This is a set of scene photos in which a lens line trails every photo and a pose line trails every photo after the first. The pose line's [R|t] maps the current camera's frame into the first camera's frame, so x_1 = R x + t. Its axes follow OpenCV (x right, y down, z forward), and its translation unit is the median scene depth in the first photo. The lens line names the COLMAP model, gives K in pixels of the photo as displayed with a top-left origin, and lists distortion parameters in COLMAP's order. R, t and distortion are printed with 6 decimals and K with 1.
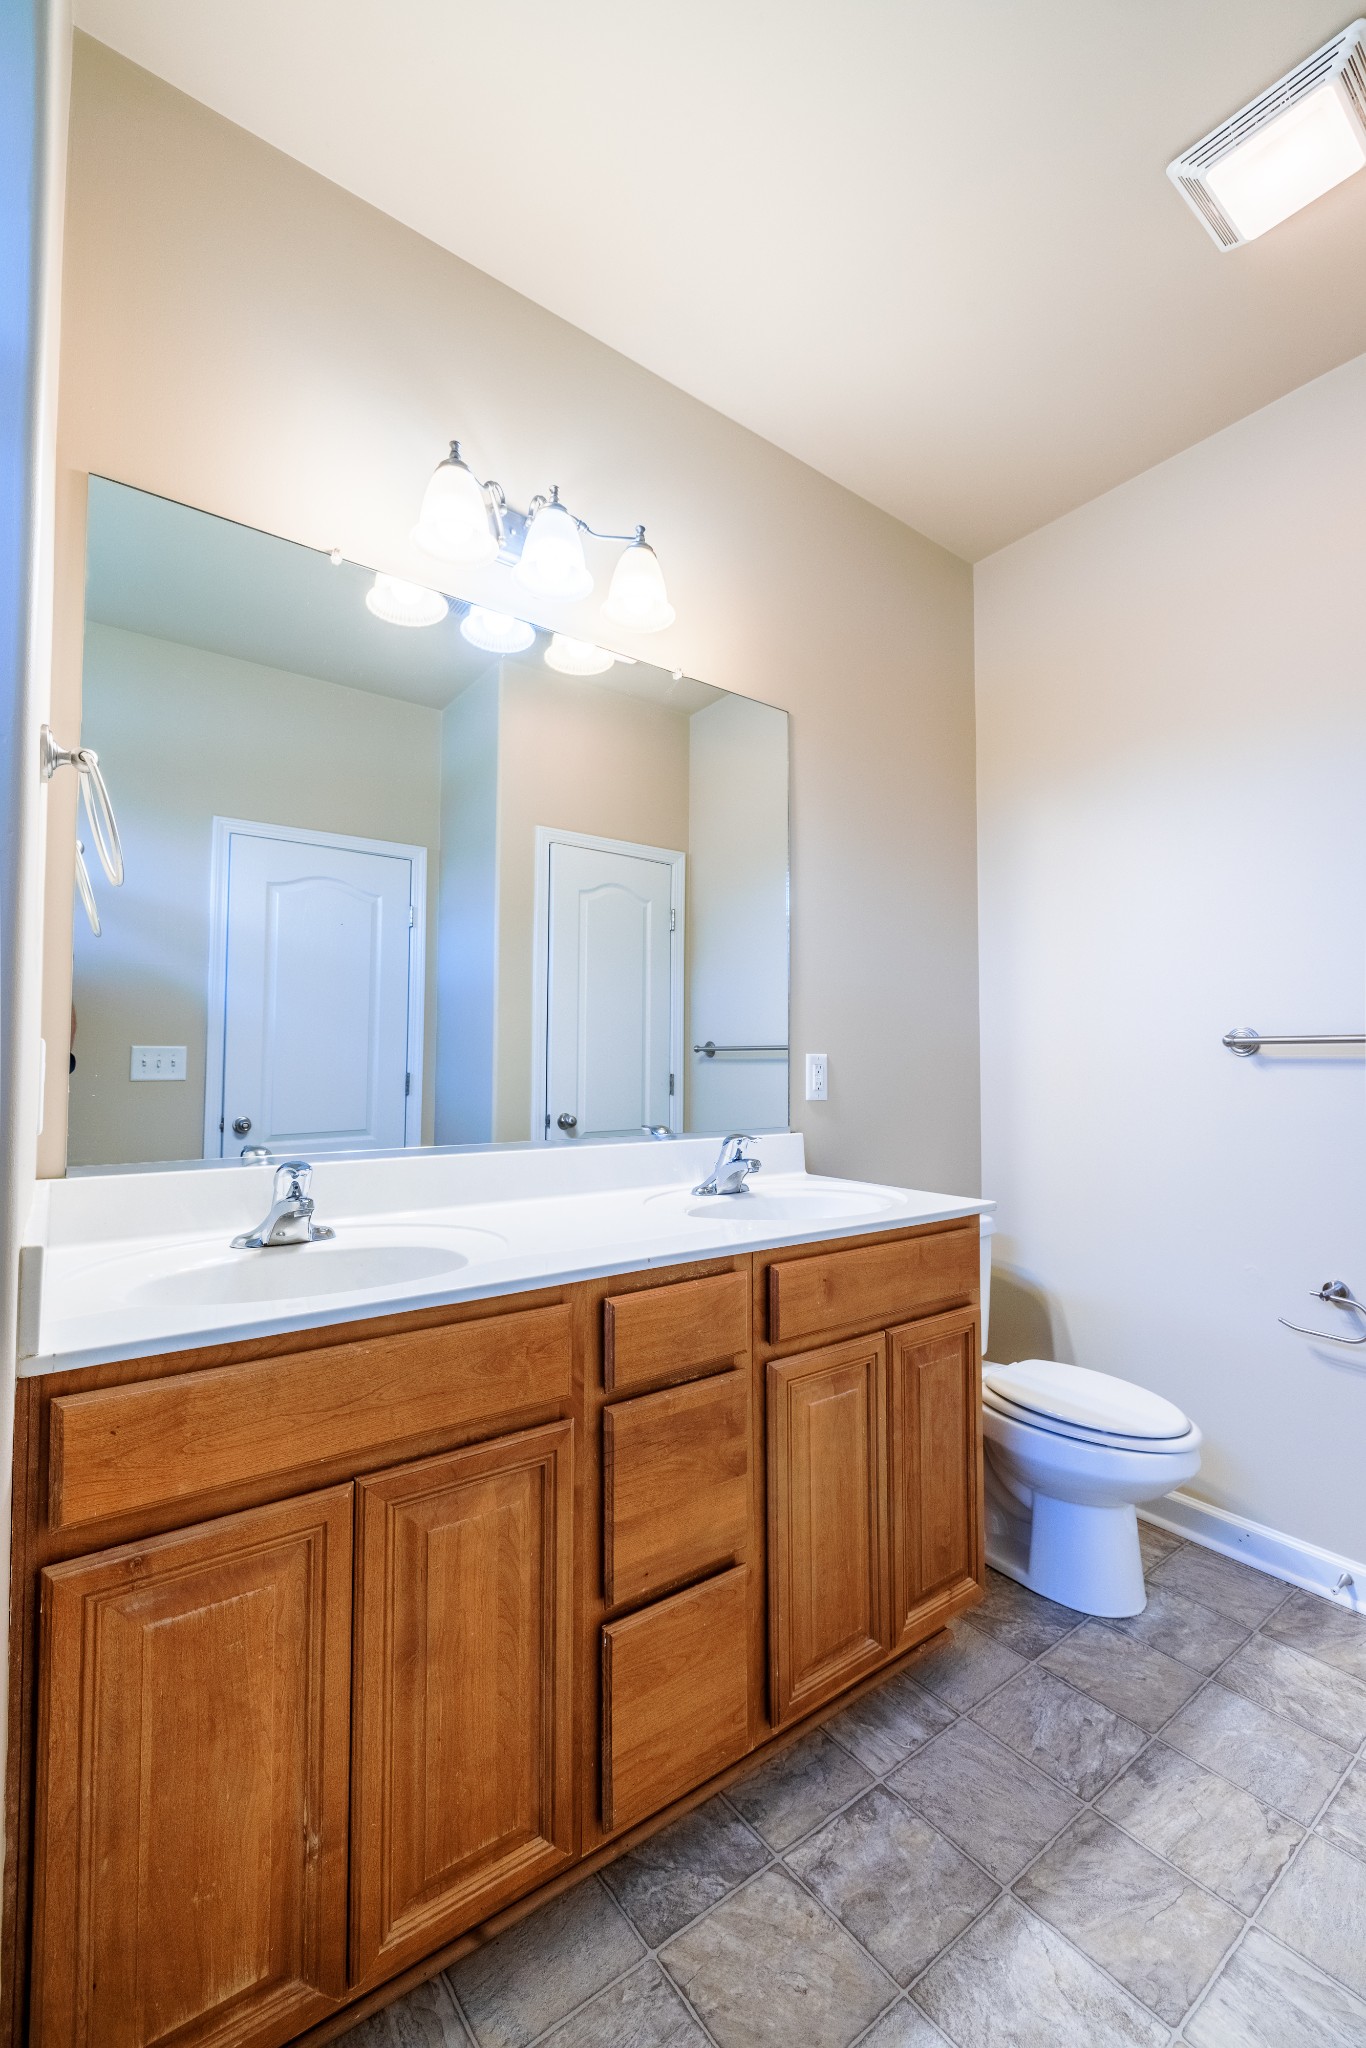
lens RADIAL K [[866.3, 0, 687.9], [0, 866.3, 1025.0], [0, 0, 1]] dist [0.002876, -0.001413]
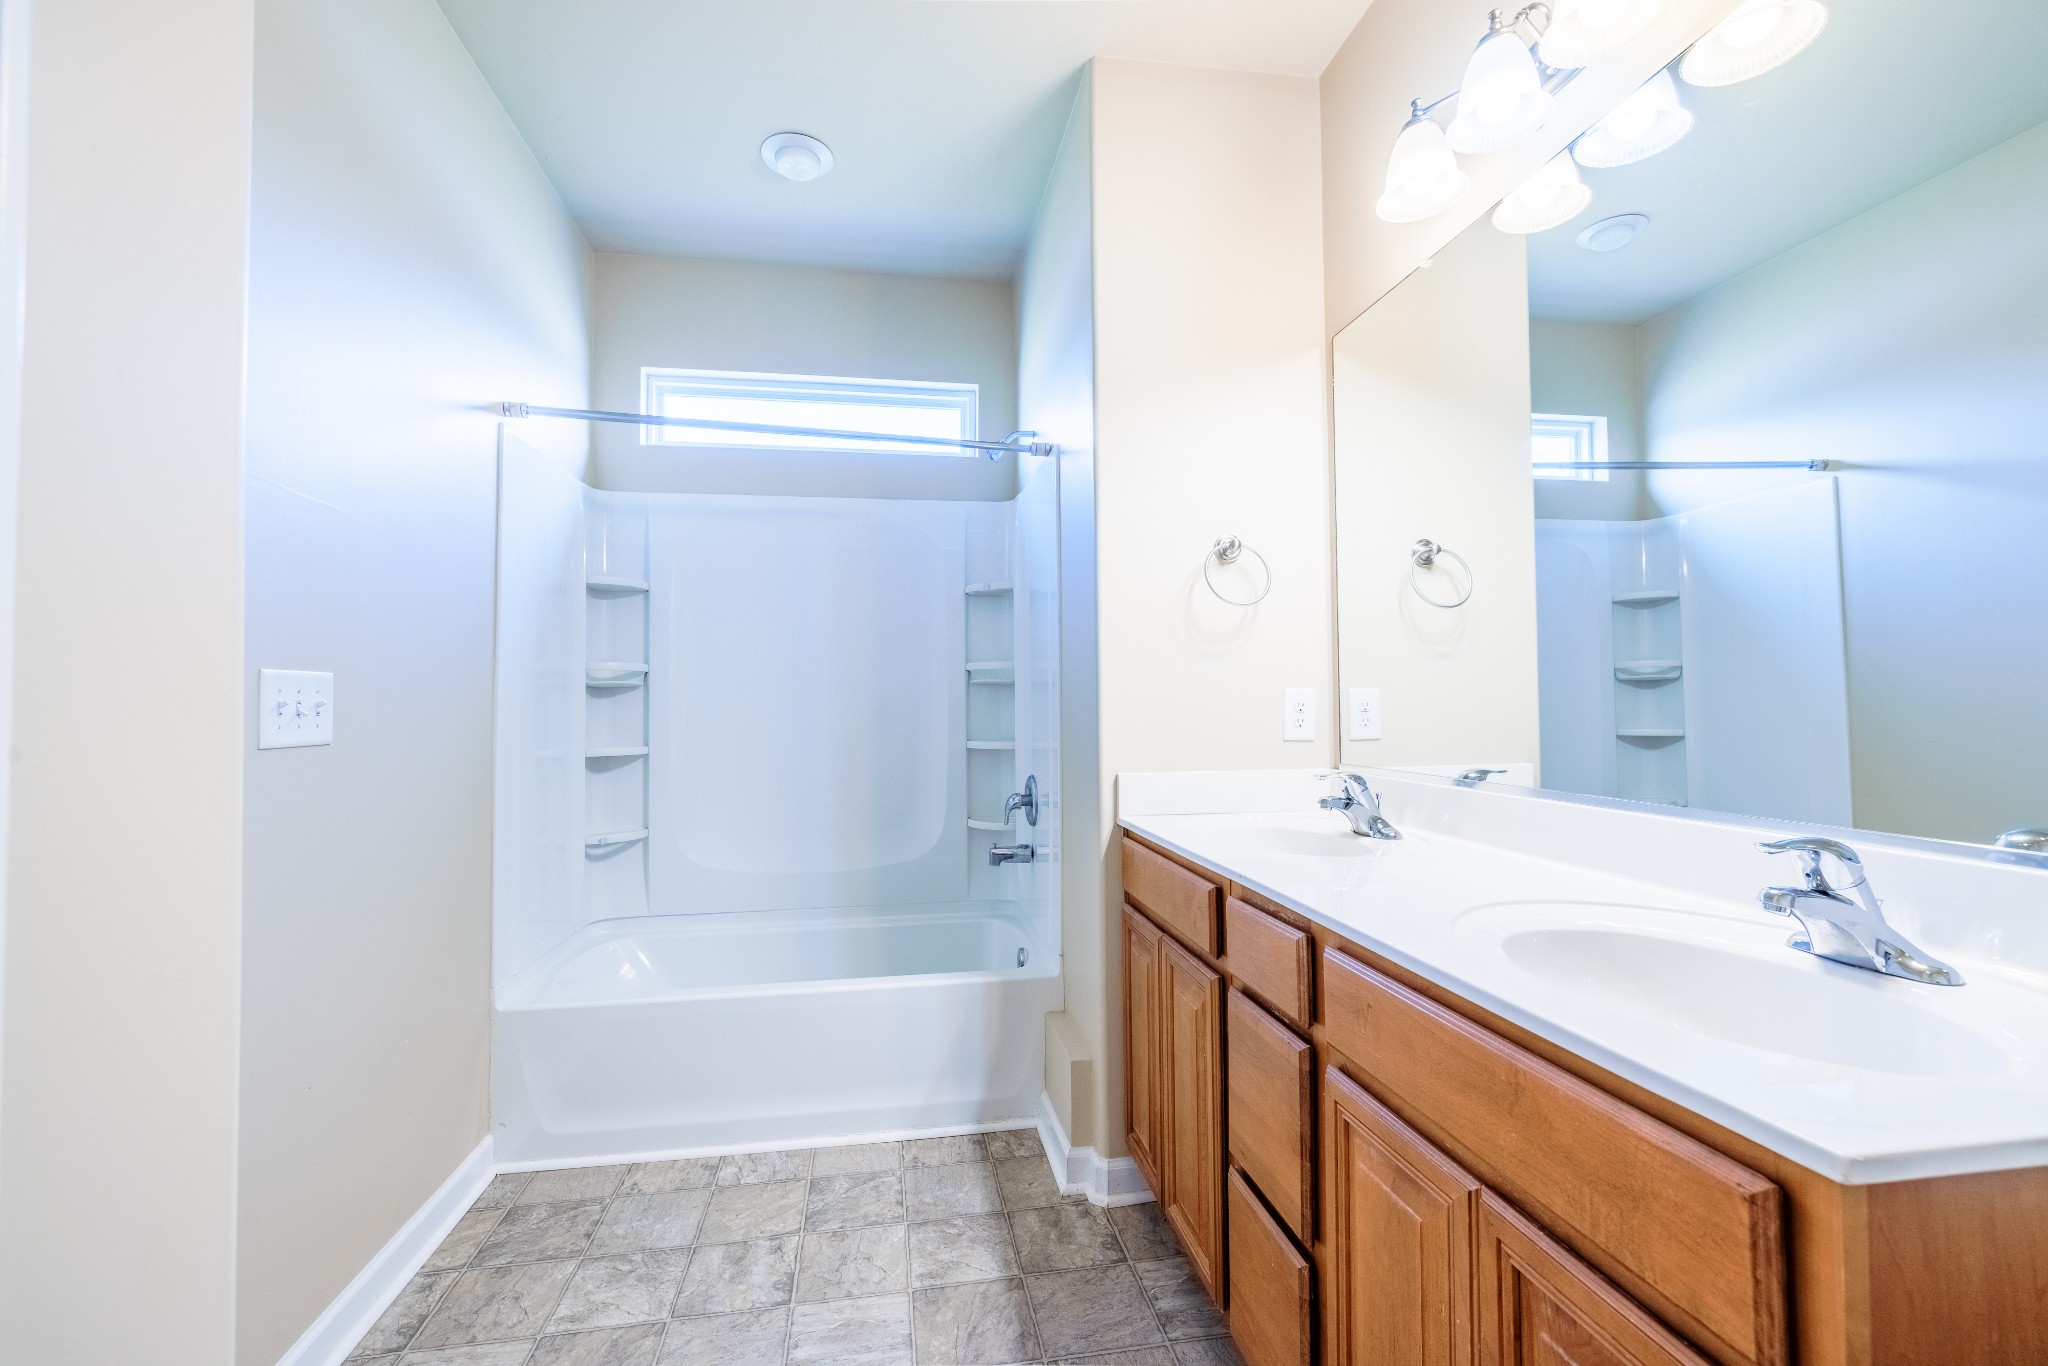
lens RADIAL K [[866.3, 0, 1027.9], [0, 866.3, 688.3], [0, 0, 1]] dist [0.002876, -0.001413]
pose [[-0.462393, -0.020566, -0.886436, 1.673420], [0.043943, 0.997971, -0.046076, 0.081468], [0.885585, -0.060258, -0.460551, 1.738936]]
